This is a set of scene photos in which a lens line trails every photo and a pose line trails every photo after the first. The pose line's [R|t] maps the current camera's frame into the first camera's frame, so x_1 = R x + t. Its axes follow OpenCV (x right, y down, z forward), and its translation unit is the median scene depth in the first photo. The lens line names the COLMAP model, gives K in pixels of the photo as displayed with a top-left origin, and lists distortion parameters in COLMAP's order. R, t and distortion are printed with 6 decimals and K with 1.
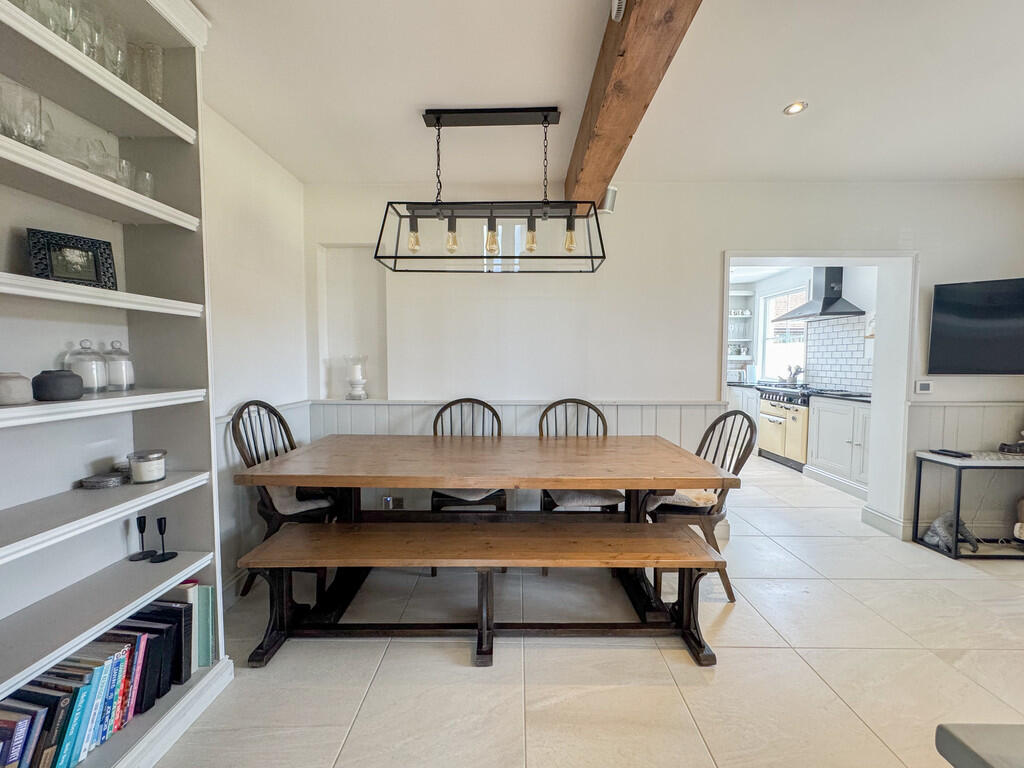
lens RADIAL K [[418.9, 0, 511.4], [0, 418.9, 384.5], [0, 0, 1]] dist [0.001018, 0.000081]
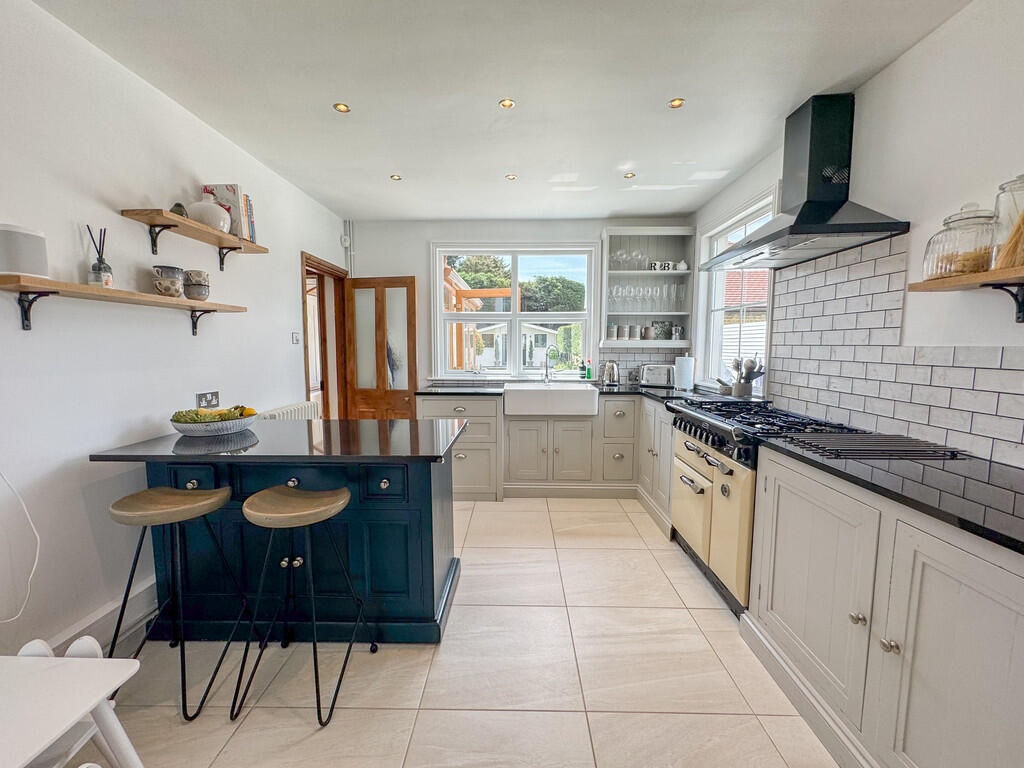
lens RADIAL K [[418.9, 0, 508.4], [0, 418.9, 385.0], [0, 0, 1]] dist [0.001018, 0.000081]
pose [[0.999982, 0.003865, -0.004550, 0.446583], [-0.003698, 0.999343, 0.036060, -0.037219], [0.004686, -0.036042, 0.999339, 0.567616]]
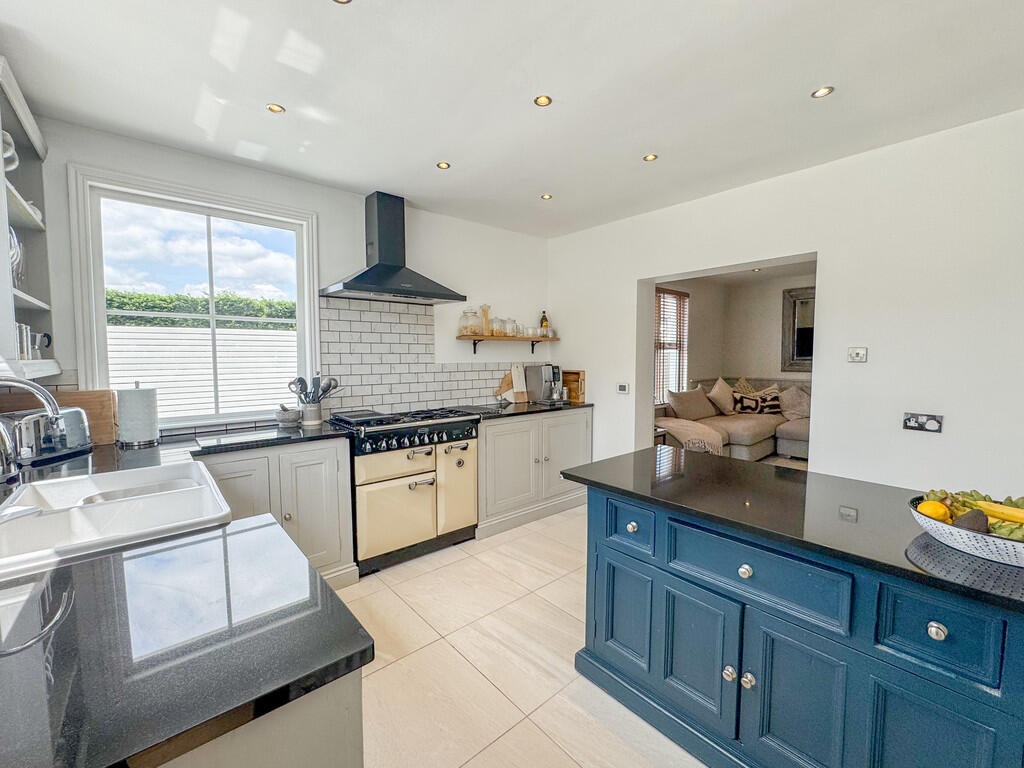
lens RADIAL K [[418.9, 0, 505.8], [0, 418.9, 383.9], [0, 0, 1]] dist [0.001018, 0.000081]
pose [[-0.653554, -0.046486, 0.755451, 0.168944], [0.048572, 0.993479, 0.103153, -0.090914], [-0.755319, 0.104110, -0.647035, 1.297280]]
